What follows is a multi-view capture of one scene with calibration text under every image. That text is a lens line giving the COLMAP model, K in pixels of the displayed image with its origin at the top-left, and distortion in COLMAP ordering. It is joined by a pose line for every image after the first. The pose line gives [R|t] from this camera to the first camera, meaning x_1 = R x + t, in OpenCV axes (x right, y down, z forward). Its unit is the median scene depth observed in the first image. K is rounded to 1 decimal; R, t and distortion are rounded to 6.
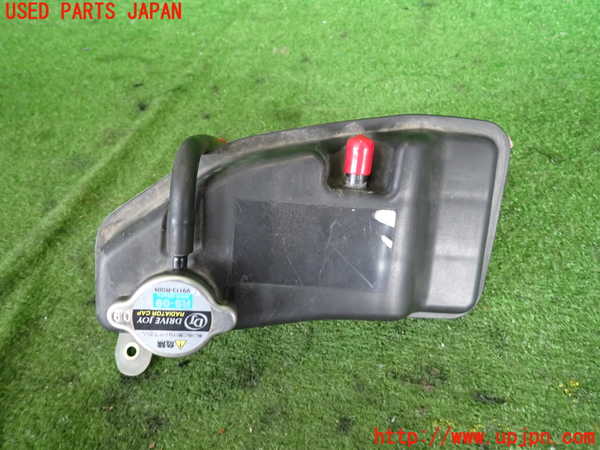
lens RADIAL K [[452.7, 0, 300.0], [0, 452.7, 225.0], [0, 0, 1]] dist [0.015026, -0.002536]
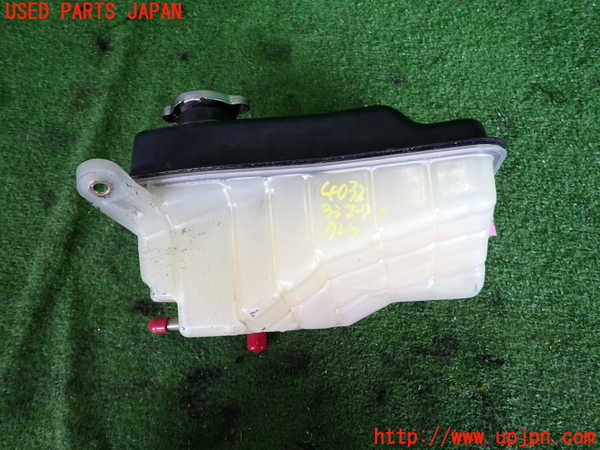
lens RADIAL K [[452.7, 0, 300.0], [0, 452.7, 225.0], [0, 0, 1]] dist [0.015026, -0.002536]
pose [[0.989271, -0.124704, 0.076106, -0.117577], [0.081957, 0.904967, 0.417515, -0.384286], [-0.120939, -0.406798, 0.905477, 0.051316]]
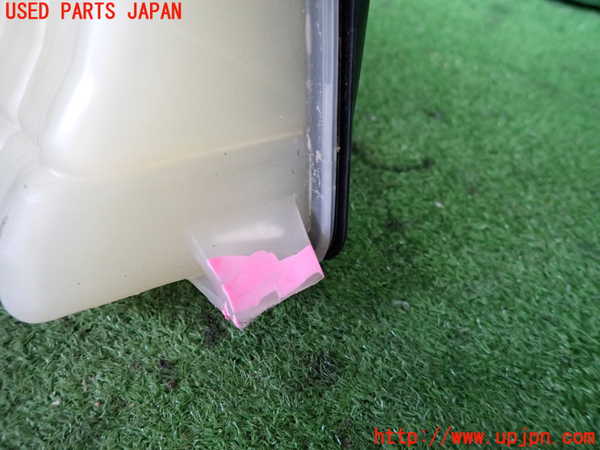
lens RADIAL K [[452.7, 0, 300.0], [0, 452.7, 225.0], [0, 0, 1]] dist [0.015026, -0.002536]
pose [[0.962291, 0.271719, -0.012827, 0.106836], [-0.270767, 0.952263, -0.140995, 0.088391], [-0.026097, 0.139151, 0.989927, 0.514341]]
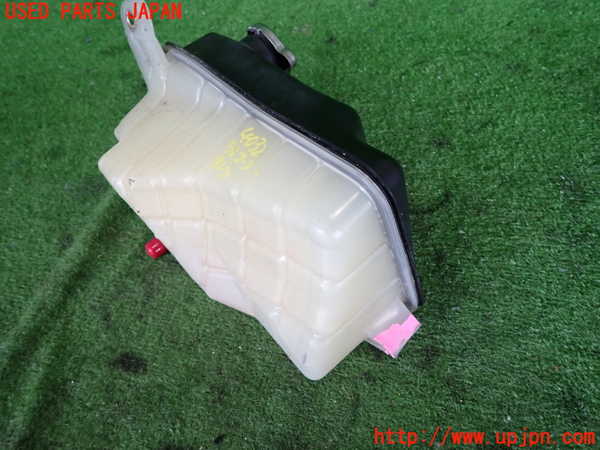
lens RADIAL K [[452.7, 0, 300.0], [0, 452.7, 225.0], [0, 0, 1]] dist [0.015026, -0.002536]
pose [[0.996694, -0.046669, -0.066511, -0.009089], [0.054935, 0.990196, 0.128427, -0.187730], [0.059866, -0.131656, 0.989486, 0.120722]]
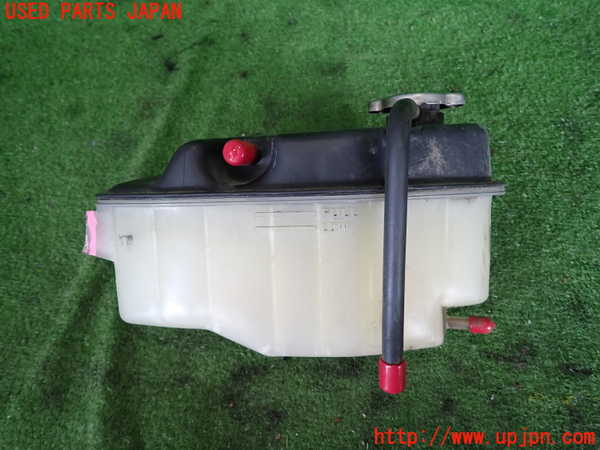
lens RADIAL K [[452.7, 0, 300.0], [0, 452.7, 225.0], [0, 0, 1]] dist [0.015026, -0.002536]
pose [[0.995994, -0.088613, 0.011976, -0.168939], [0.083221, 0.967604, 0.238362, -0.200231], [-0.032710, -0.236410, 0.971103, 0.024786]]
